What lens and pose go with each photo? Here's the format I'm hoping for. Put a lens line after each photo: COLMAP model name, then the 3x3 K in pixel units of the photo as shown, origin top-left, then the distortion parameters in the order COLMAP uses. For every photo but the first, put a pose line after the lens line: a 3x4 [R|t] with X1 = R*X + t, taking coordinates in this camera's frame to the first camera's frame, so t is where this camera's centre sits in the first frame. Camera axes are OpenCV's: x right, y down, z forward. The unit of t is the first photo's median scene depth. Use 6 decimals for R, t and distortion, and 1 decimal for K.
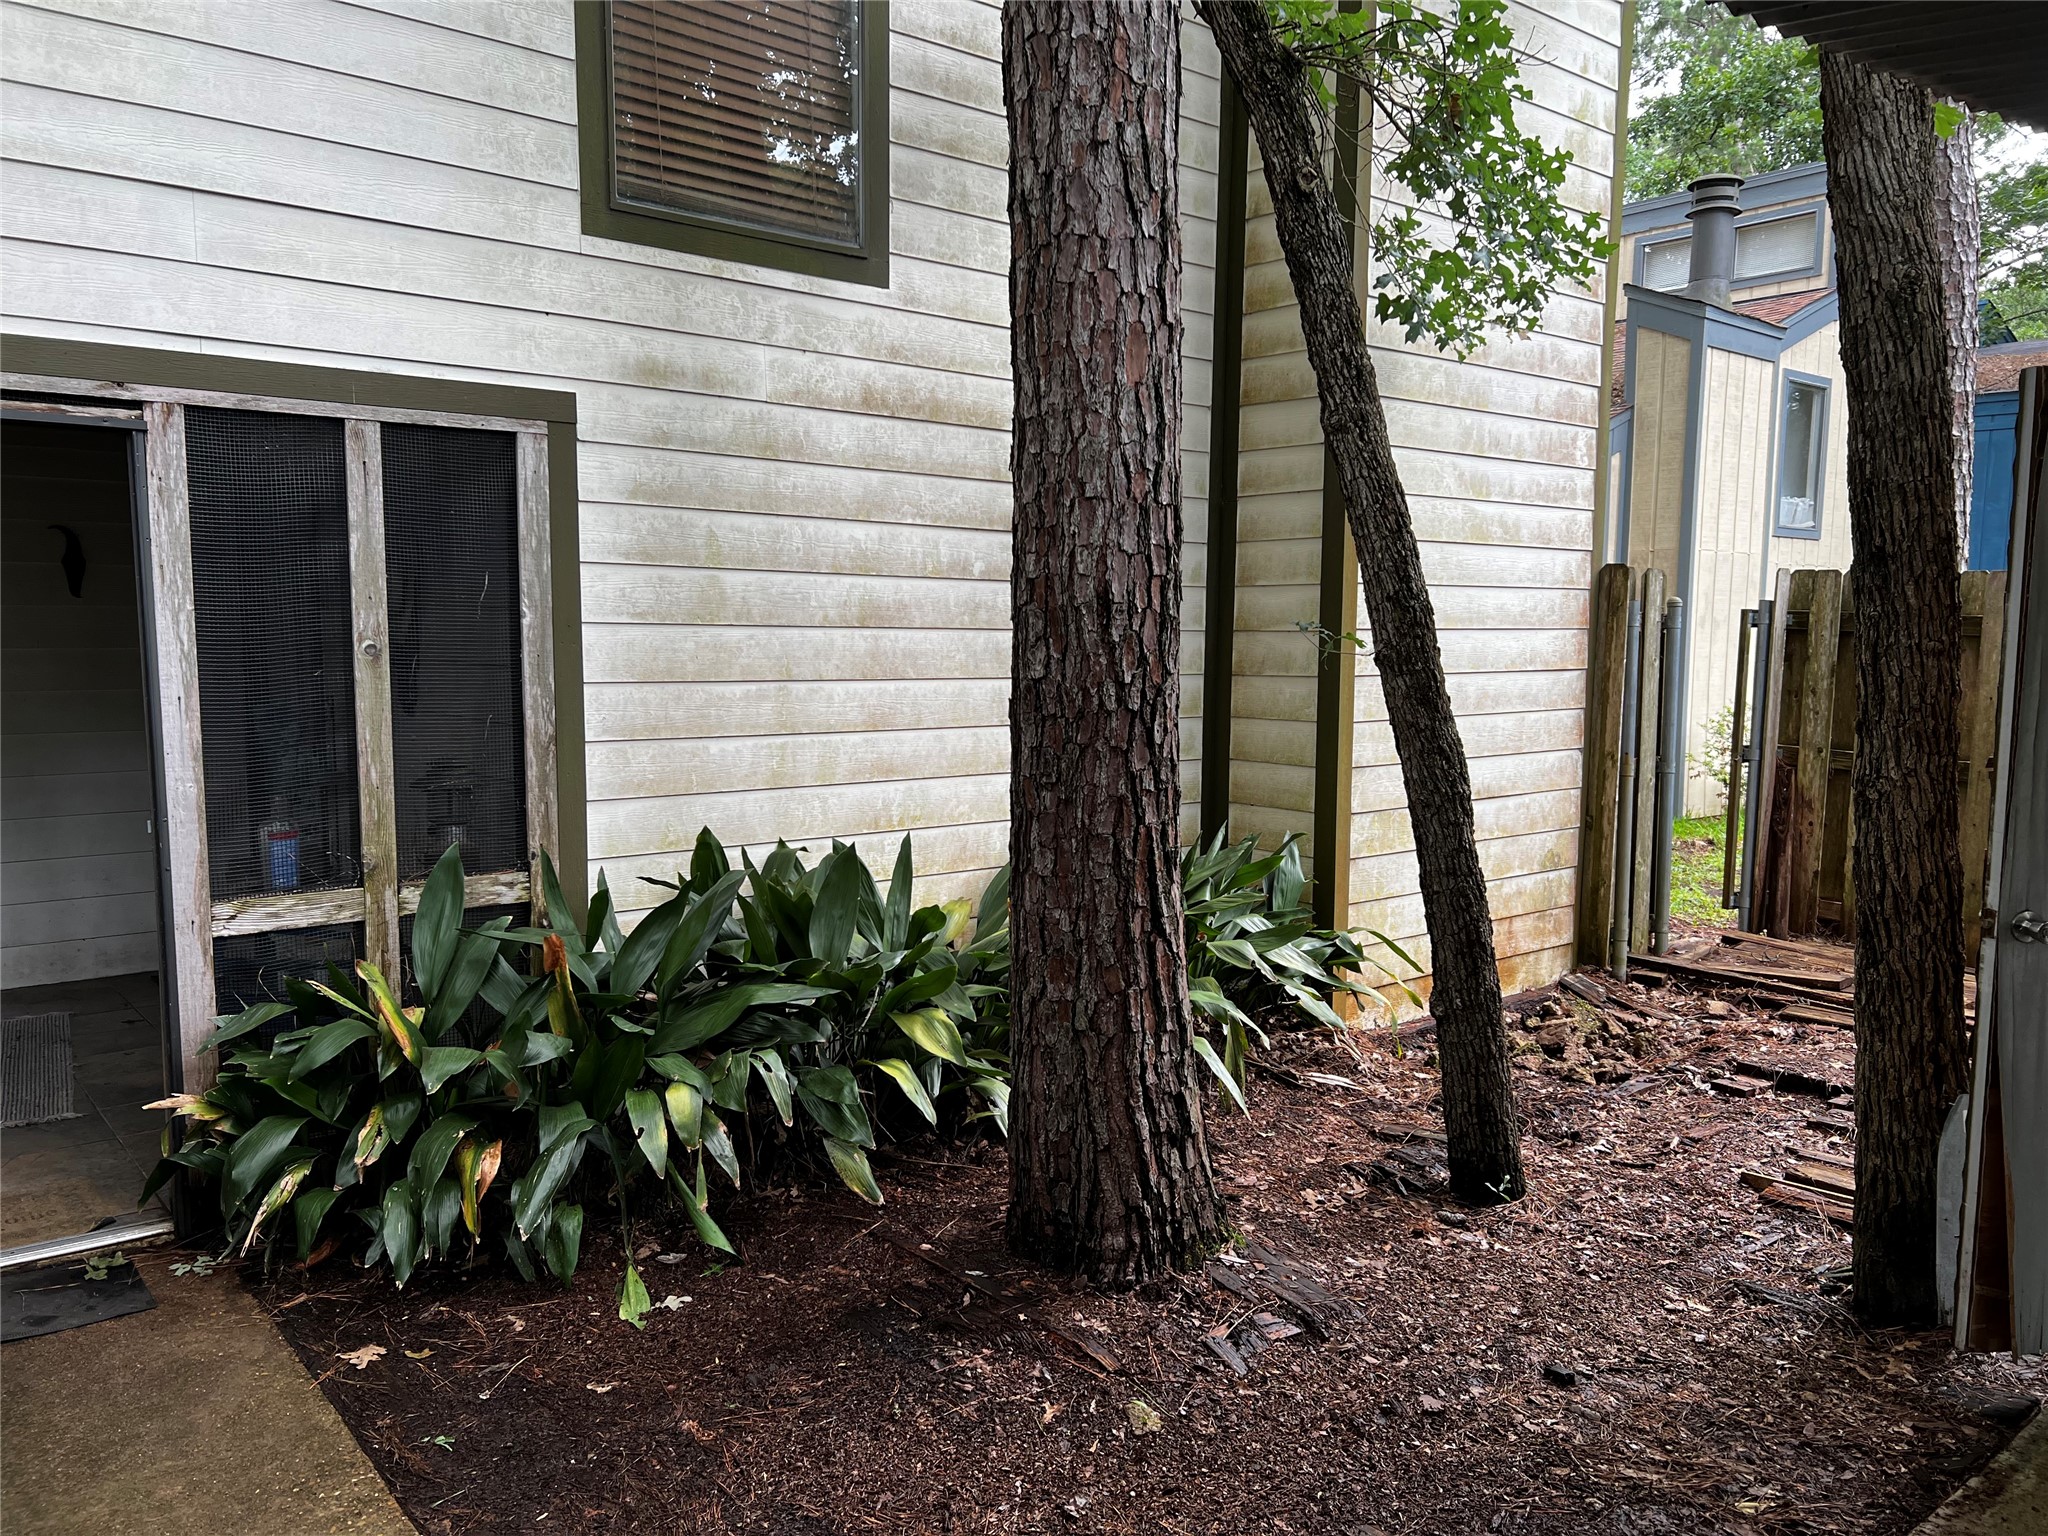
lens RADIAL K [[1542.3, 0, 1029.7], [0, 1542.3, 796.5], [0, 0, 1]] dist [0.048577, -0.054515]
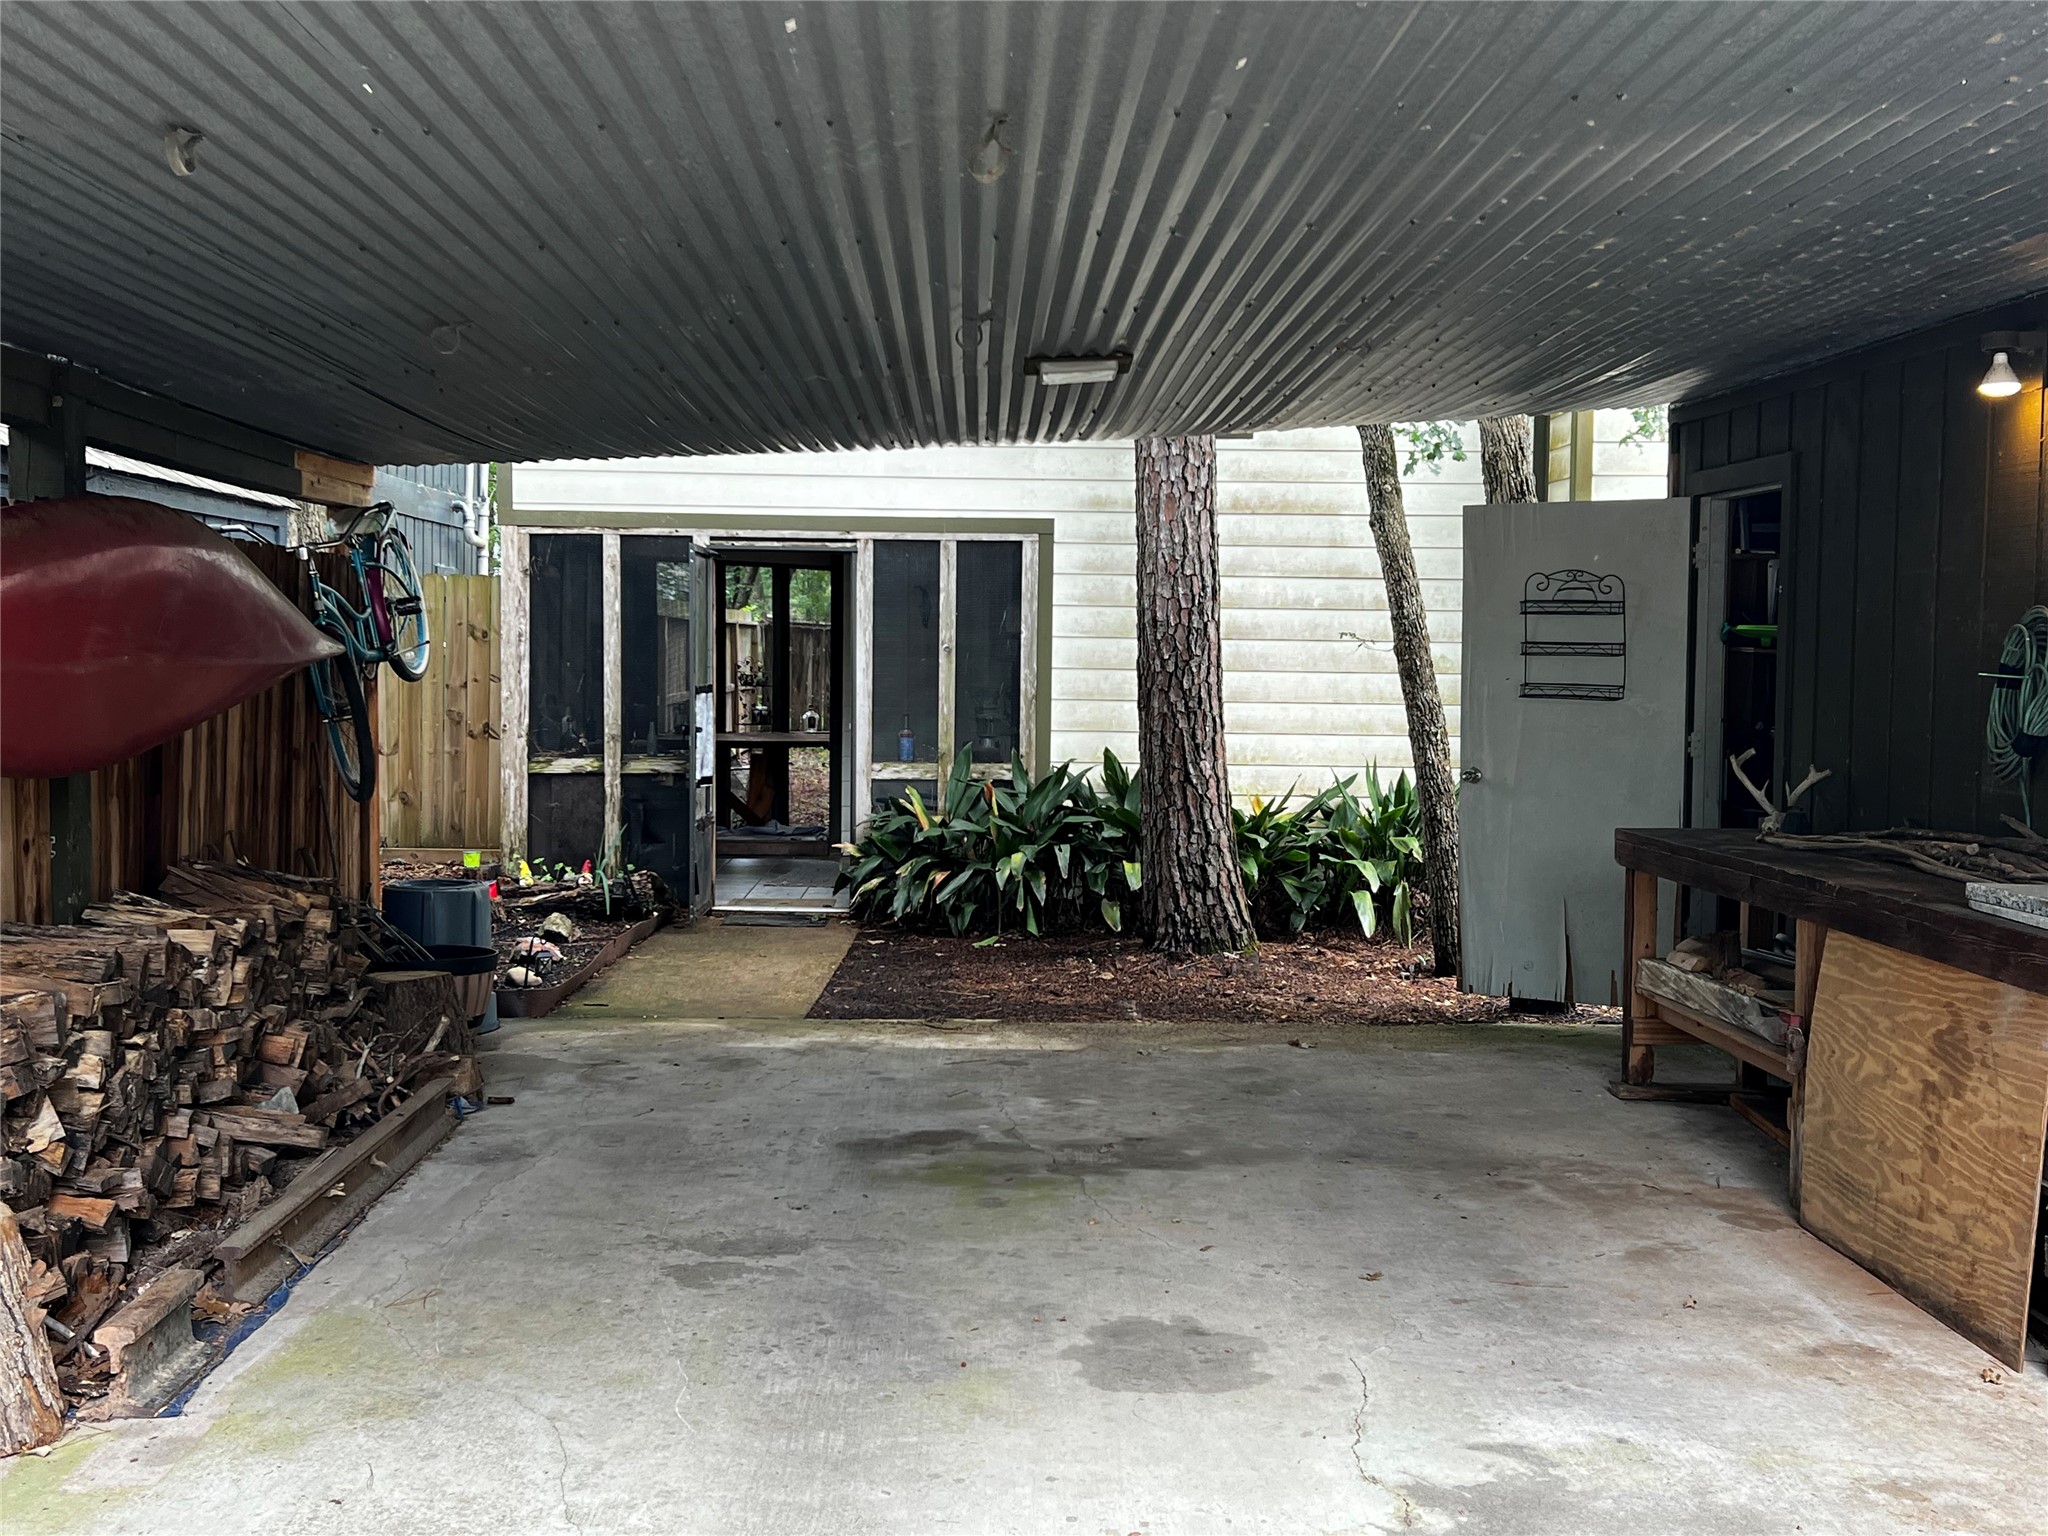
lens RADIAL K [[2195.5, 0, 1026.9], [0, 2195.5, 804.3], [0, 0, 1]] dist [0.102921, -0.018929]
pose [[0.783939, 0.042415, -0.619387, 1.552186], [-0.074949, 0.996833, -0.026598, 0.190524], [0.616297, 0.067274, 0.784635, -1.277942]]
